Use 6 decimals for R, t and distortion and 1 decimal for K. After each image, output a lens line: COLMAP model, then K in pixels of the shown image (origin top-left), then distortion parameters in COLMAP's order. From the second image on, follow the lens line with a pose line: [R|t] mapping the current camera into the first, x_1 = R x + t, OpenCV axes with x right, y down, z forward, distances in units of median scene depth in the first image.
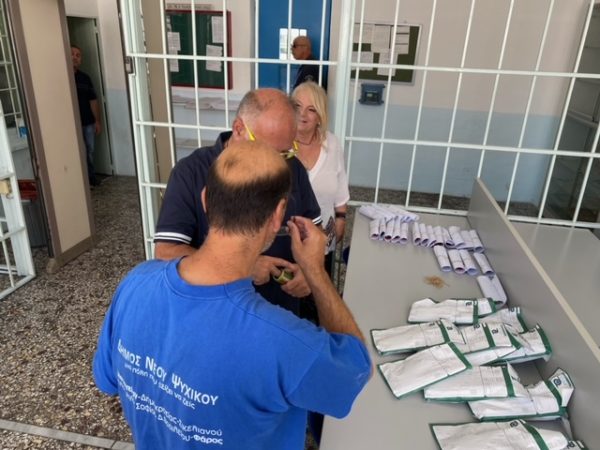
lens RADIAL K [[446.1, 0, 285.1], [0, 446.1, 225.7], [0, 0, 1]] dist [-0.005361, -0.003764]
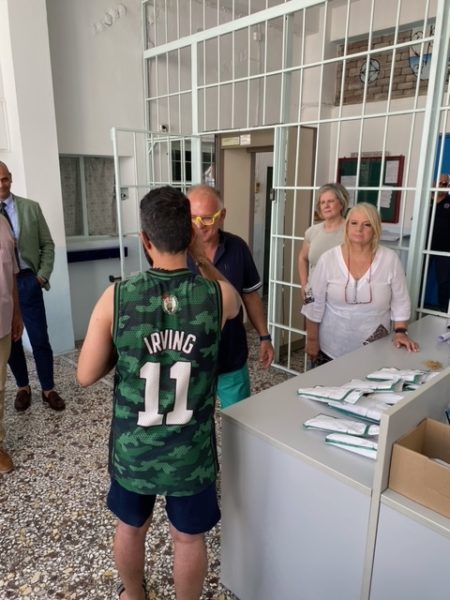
lens RADIAL K [[446.1, 0, 225.0], [0, 446.1, 300.0], [0, 0, 1]] dist [-0.005361, -0.003764]
pose [[0.809532, 0.128533, -0.572832, 0.265269], [-0.211647, 0.974021, -0.080549, 0.077599], [0.547598, 0.186445, 0.815705, -0.123322]]
